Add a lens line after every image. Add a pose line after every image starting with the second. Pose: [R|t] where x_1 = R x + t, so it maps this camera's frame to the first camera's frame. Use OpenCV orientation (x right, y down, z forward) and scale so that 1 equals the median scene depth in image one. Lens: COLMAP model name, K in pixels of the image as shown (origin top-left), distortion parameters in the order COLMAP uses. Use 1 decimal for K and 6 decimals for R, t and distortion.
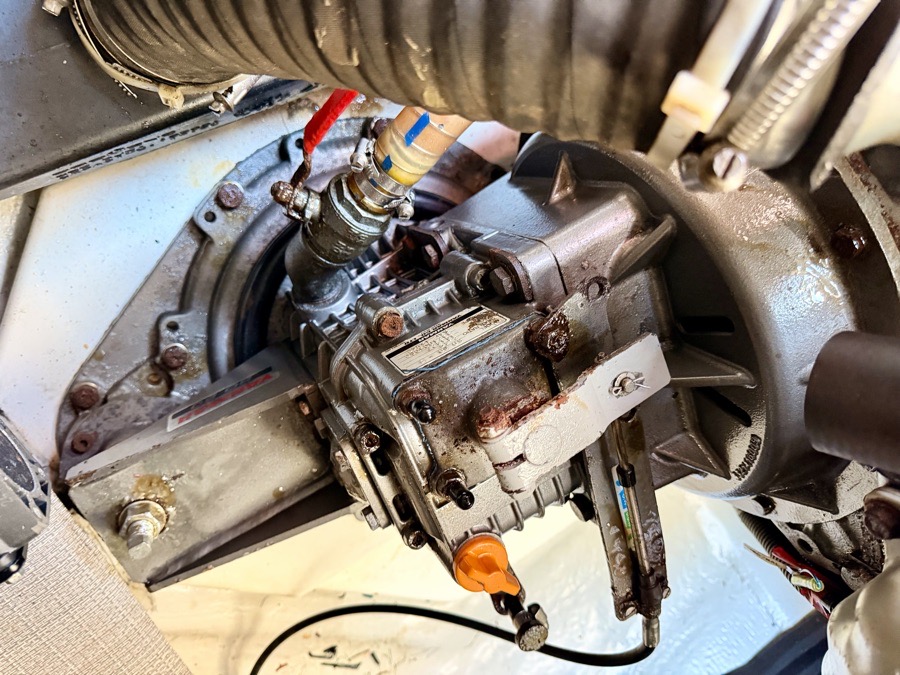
lens RADIAL K [[698.2, 0, 449.1], [0, 698.2, 338.7], [0, 0, 1]] dist [0.010306, -0.001591]
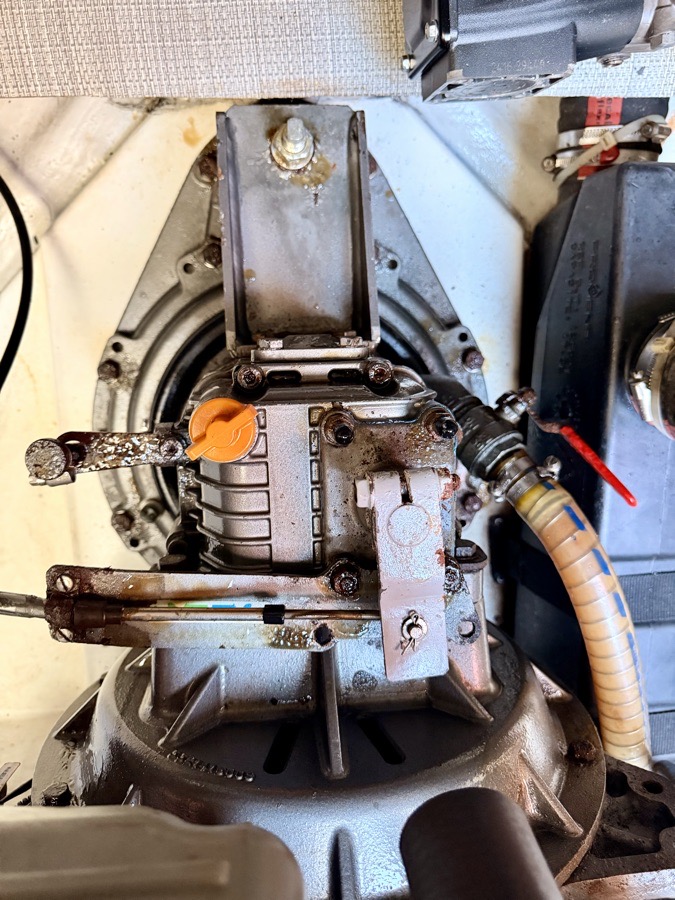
lens RADIAL K [[698.2, 0, 337.1], [0, 698.2, 451.7], [0, 0, 1]] dist [0.010306, -0.001591]
pose [[-0.270091, 0.925779, -0.264546, 0.256113], [-0.830141, -0.363097, -0.423115, 0.541974], [-0.487767, 0.105331, 0.866596, 0.150397]]
